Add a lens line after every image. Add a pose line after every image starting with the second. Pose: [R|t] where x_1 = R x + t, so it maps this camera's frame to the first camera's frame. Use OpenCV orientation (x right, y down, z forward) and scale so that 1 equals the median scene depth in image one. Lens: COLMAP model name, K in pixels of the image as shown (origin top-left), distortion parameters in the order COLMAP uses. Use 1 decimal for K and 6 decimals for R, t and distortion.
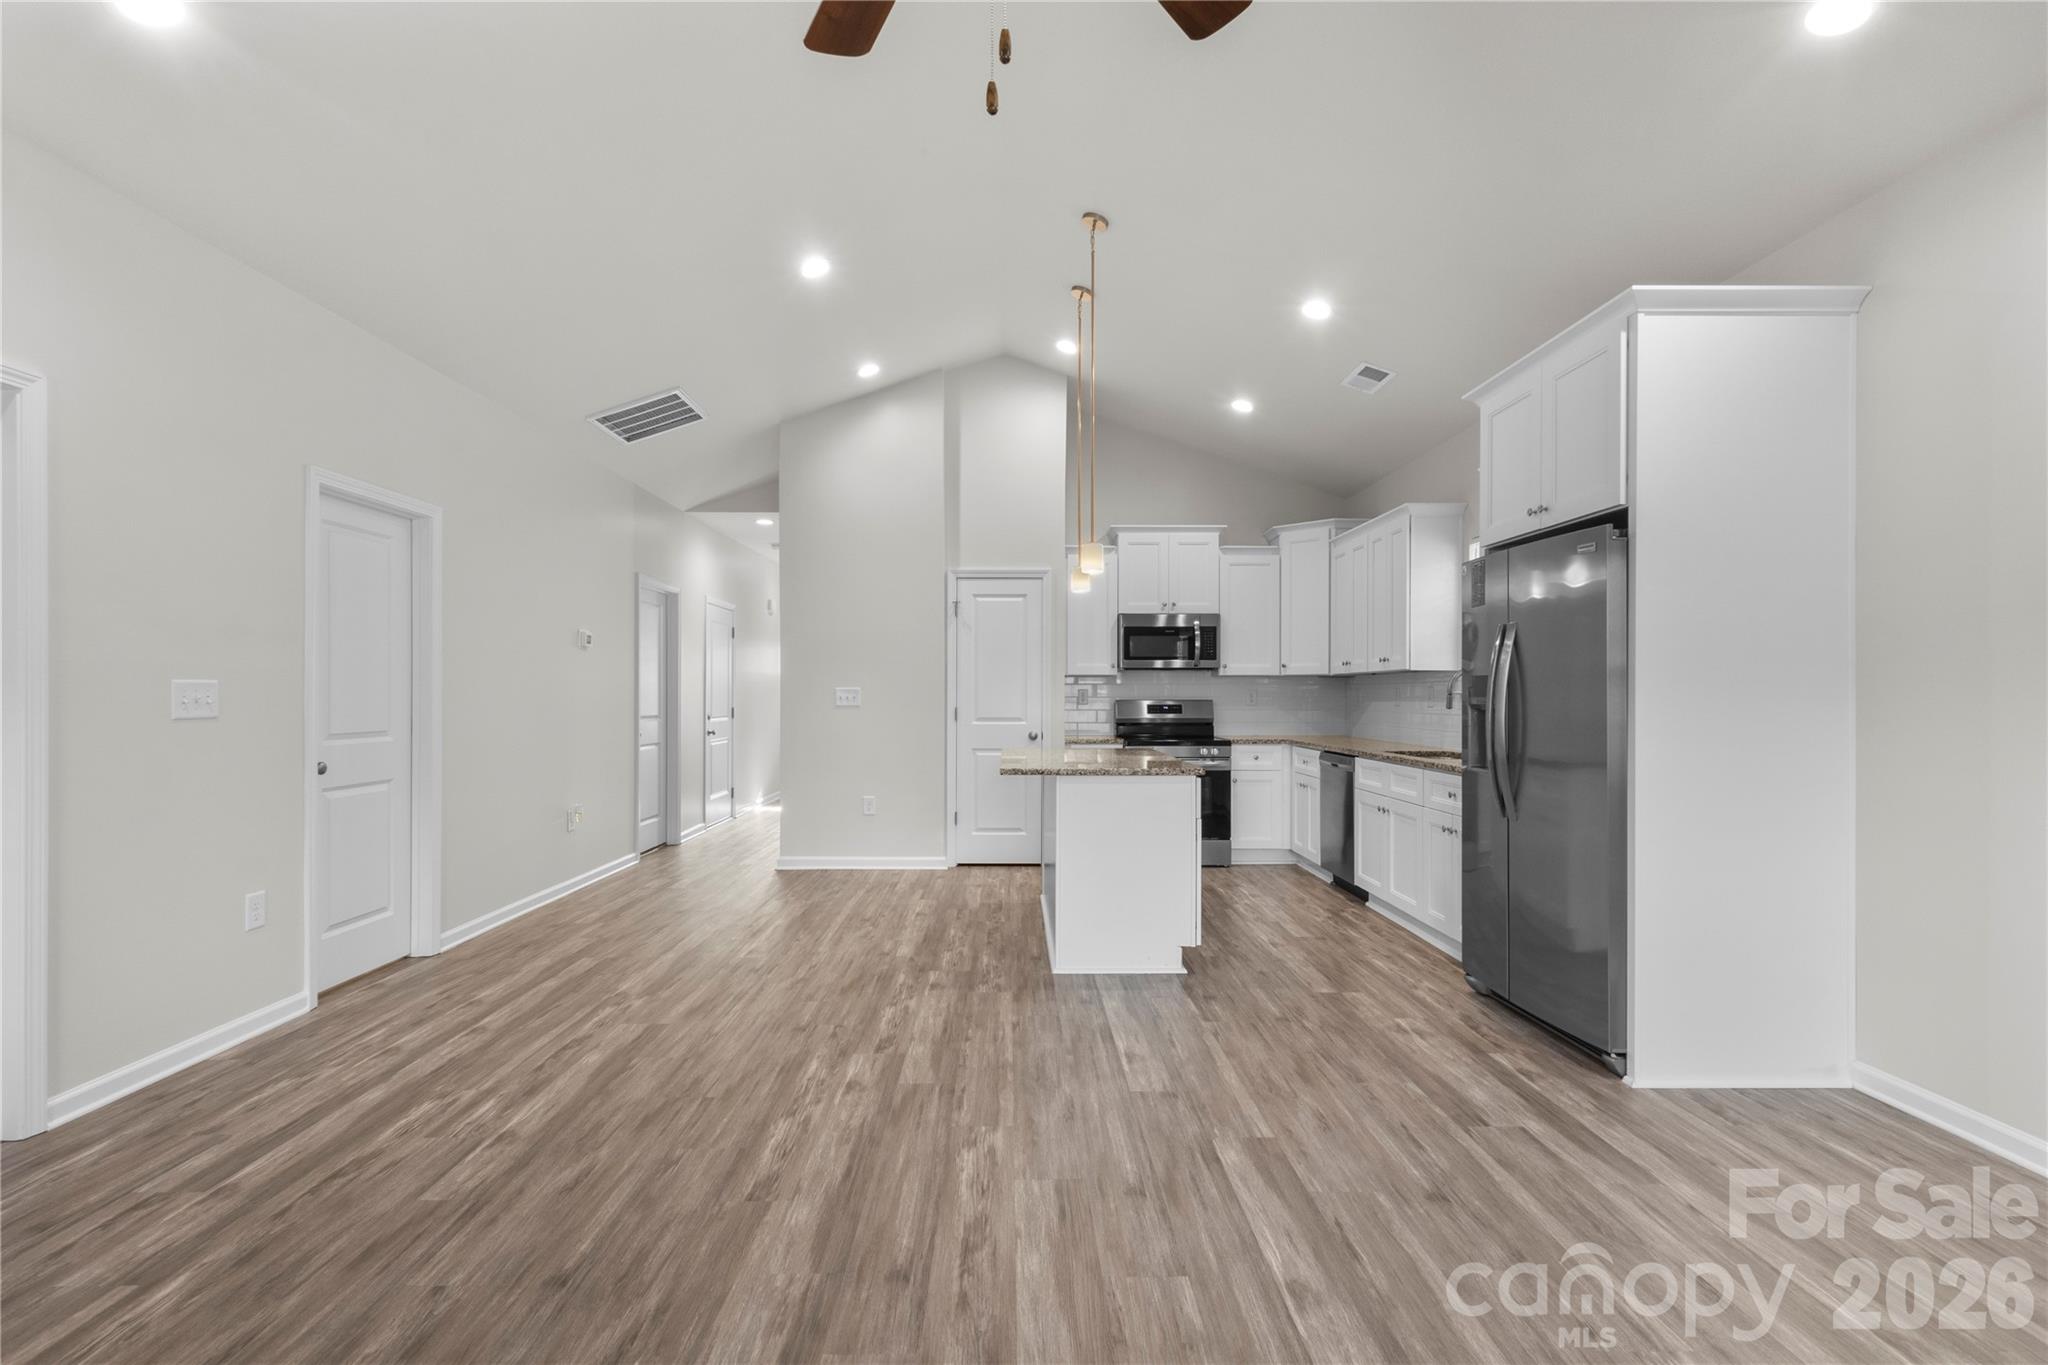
lens RADIAL K [[946.3, 0, 1028.8], [0, 946.3, 685.8], [0, 0, 1]] dist [0.005244, 0.001275]
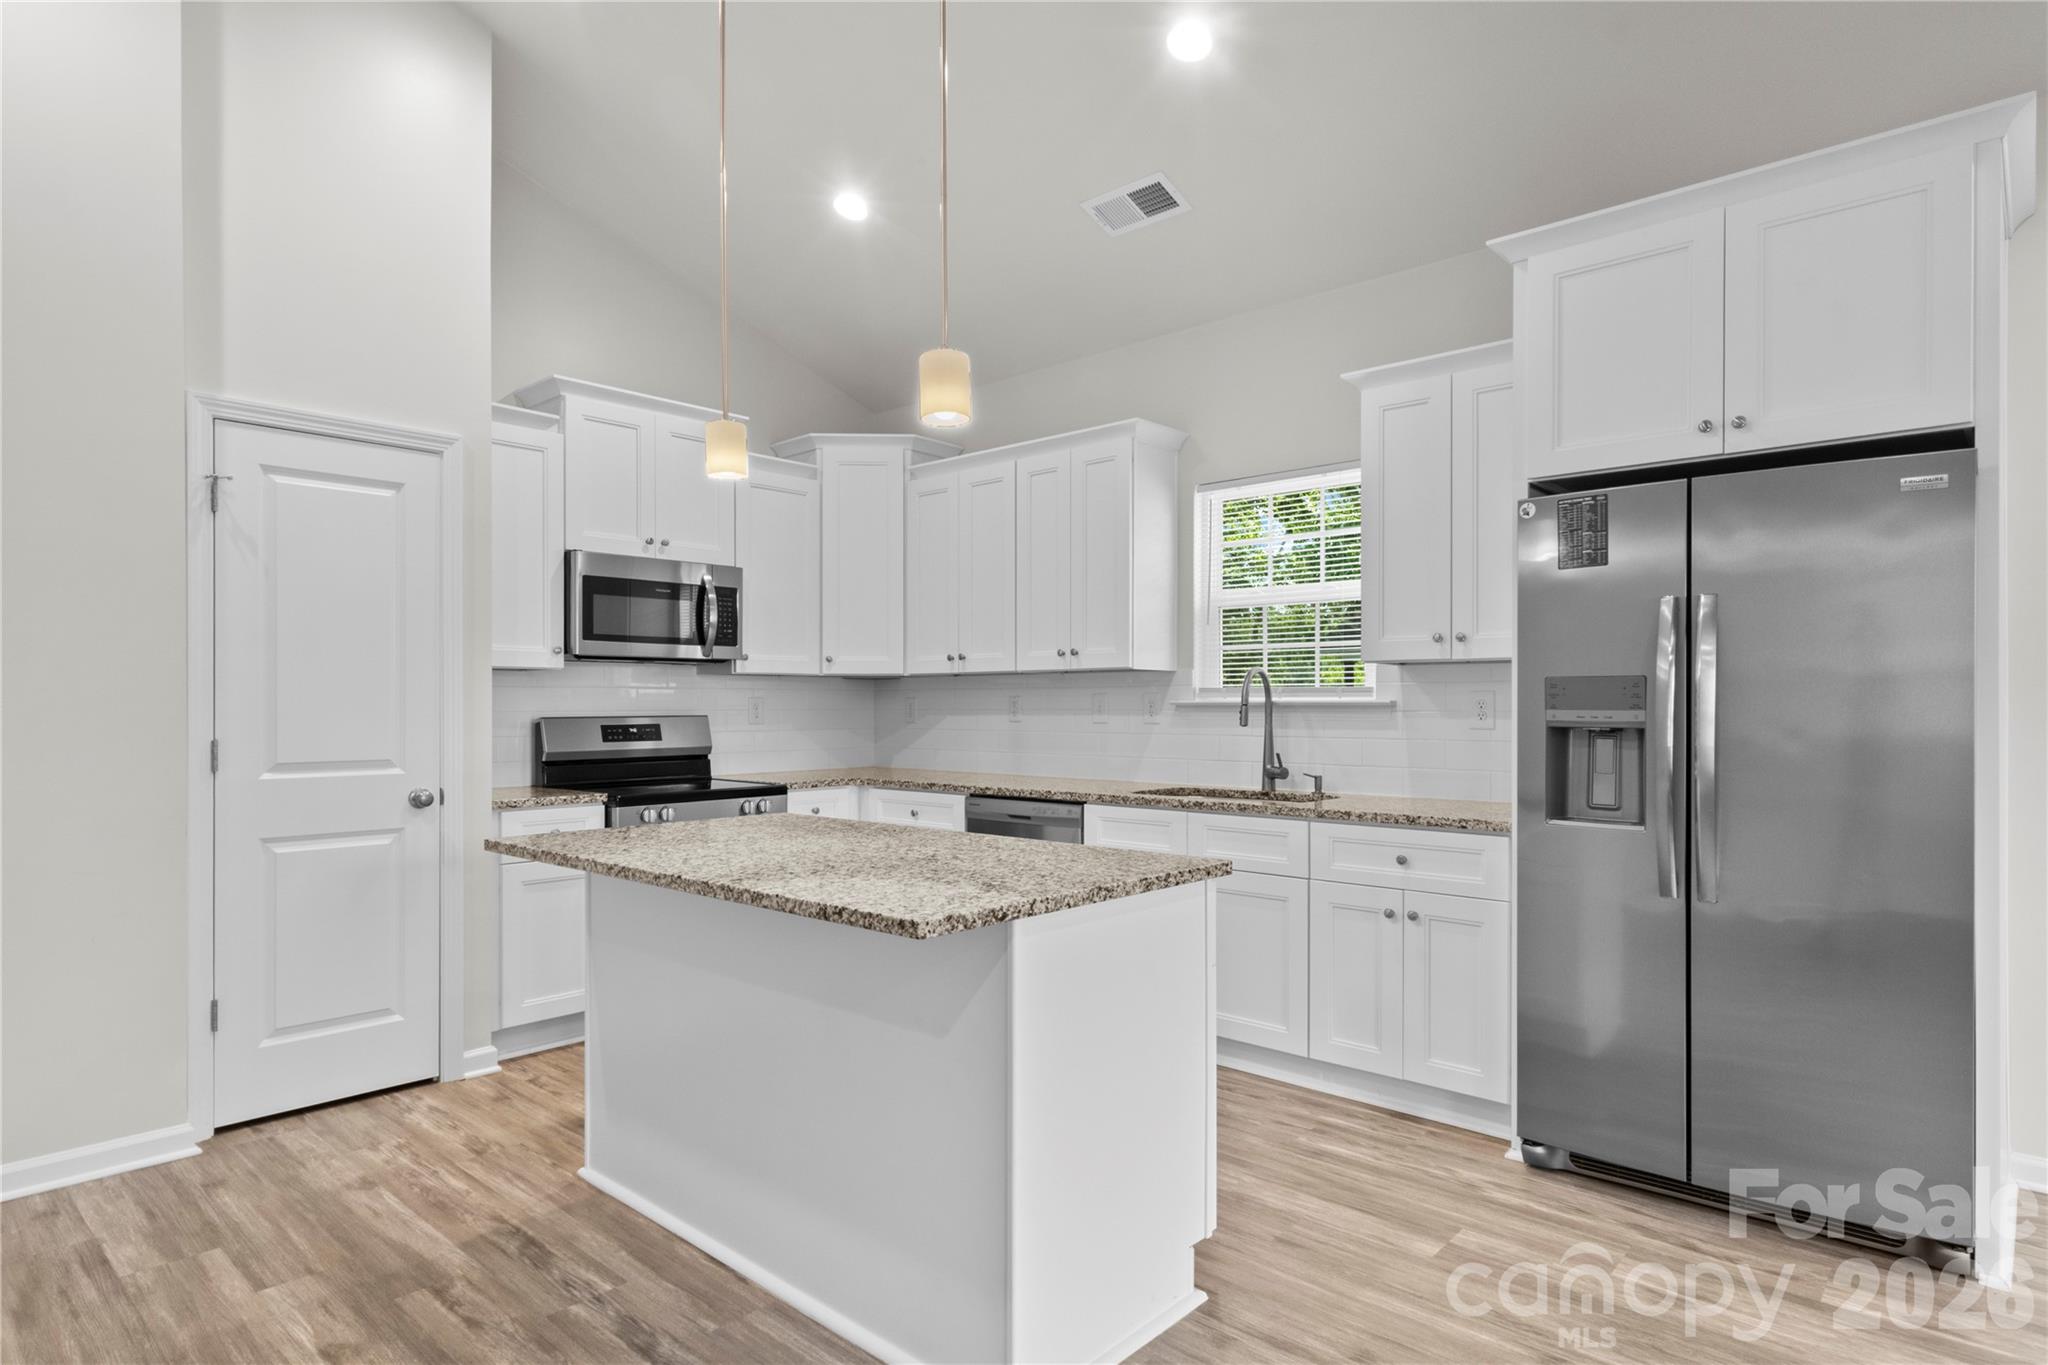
lens RADIAL K [[1114.4, 0, 1020.0], [0, 1114.4, 703.2], [0, 0, 1]] dist [0.015495, -0.005609]
pose [[0.689927, -0.002412, 0.723875, -0.185256], [-0.004094, 0.999965, 0.007234, 0.002031], [-0.723867, -0.007954, 0.689893, 0.423424]]
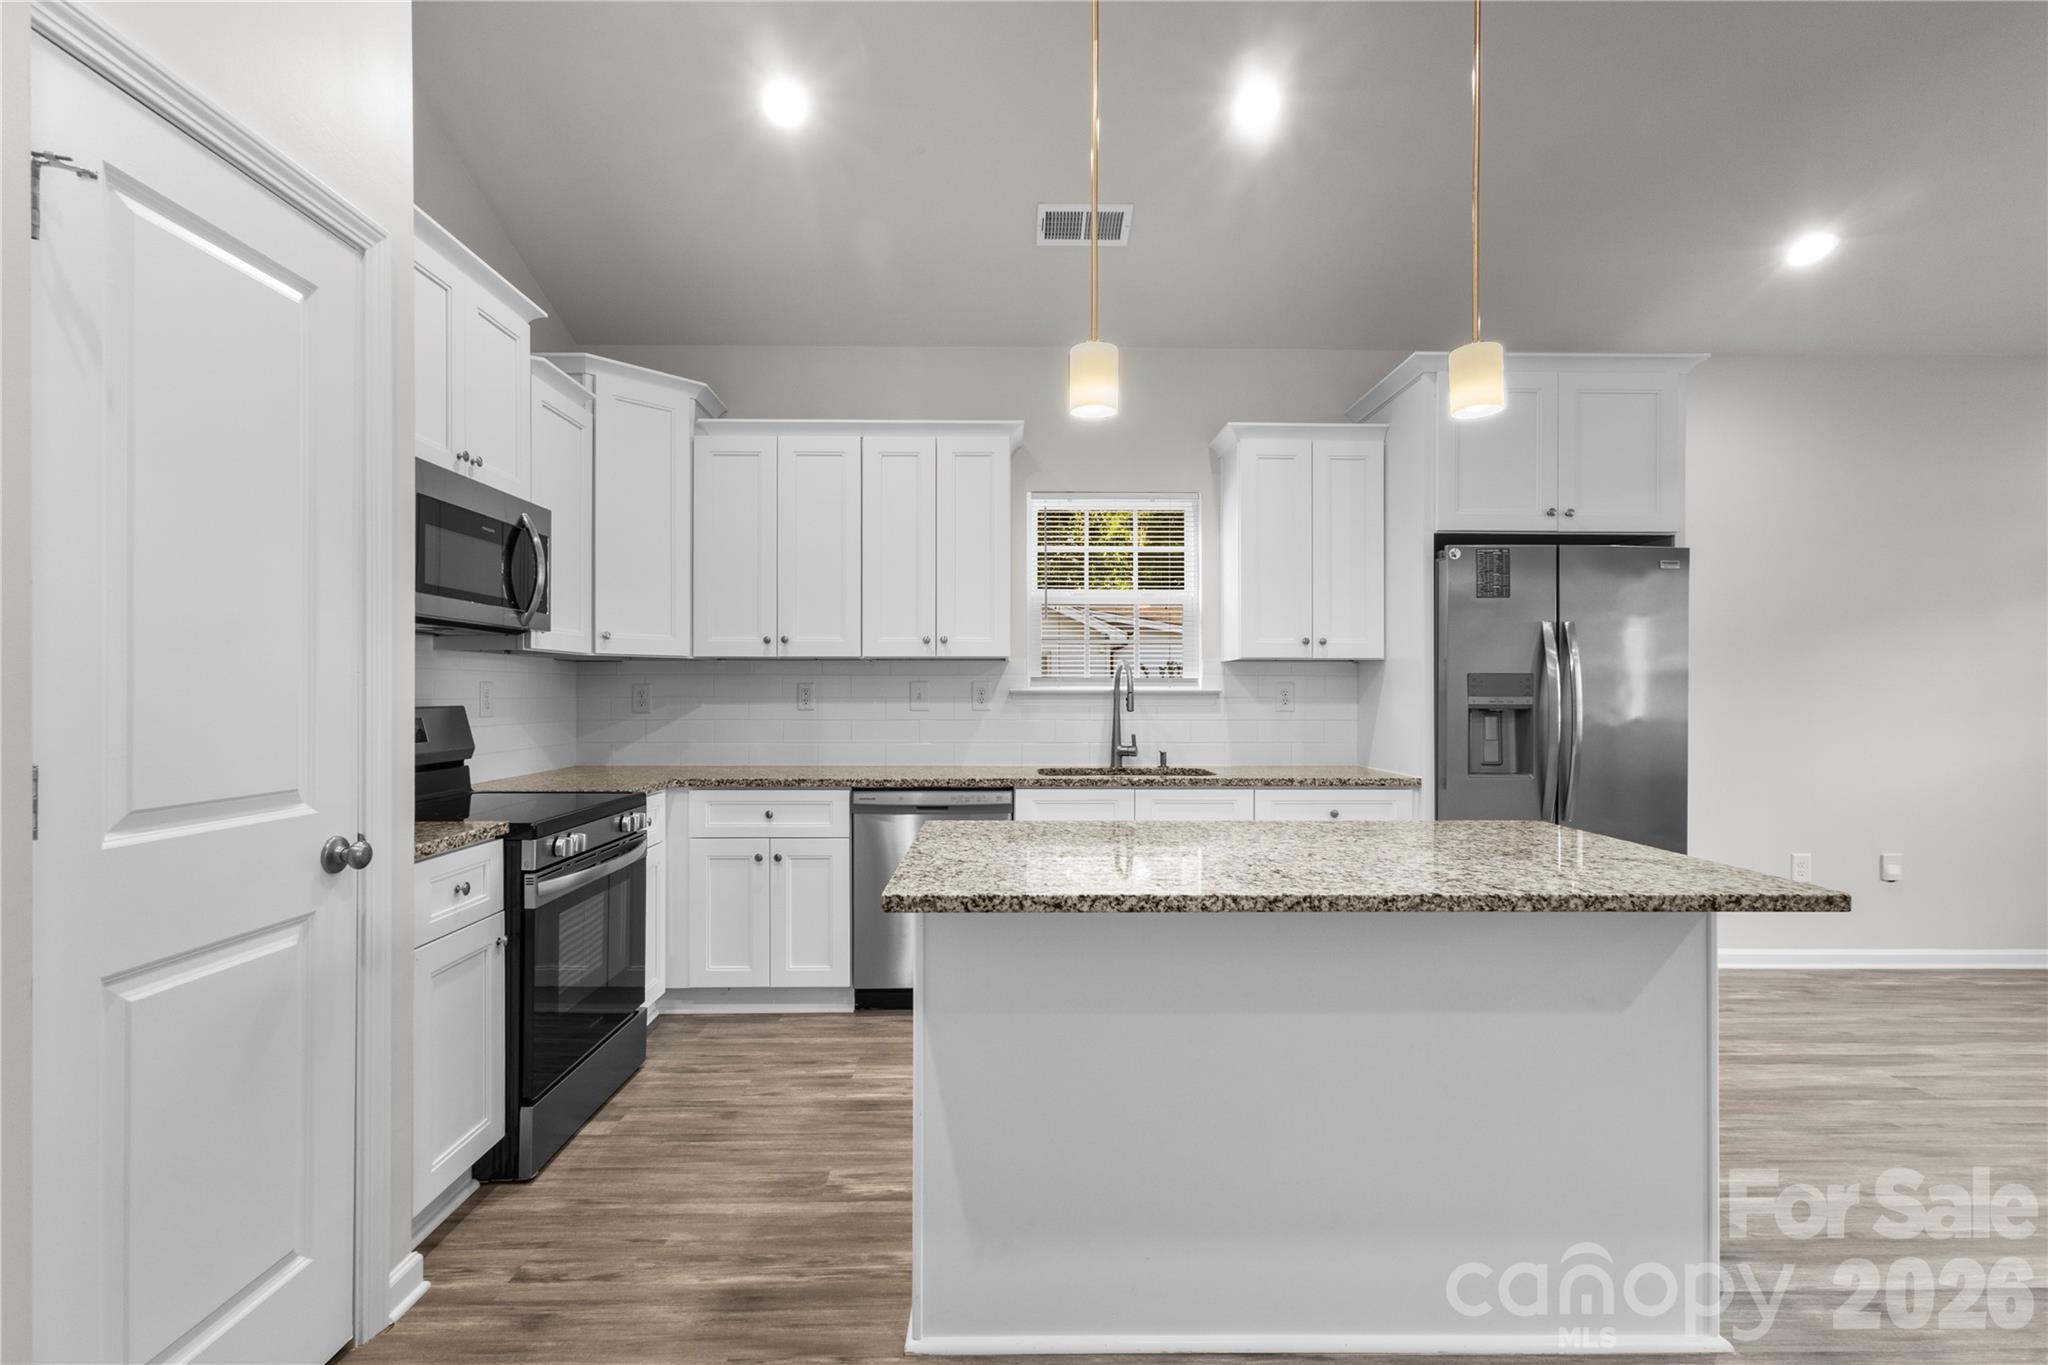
lens RADIAL K [[946.3, 0, 1023.3], [0, 946.3, 692.6], [0, 0, 1]] dist [0.005244, 0.001275]
pose [[0.006122, -0.001647, 0.999980, -0.249658], [-0.011062, 0.999937, 0.001714, 0.006467], [-0.999920, -0.011072, 0.006104, 0.815502]]
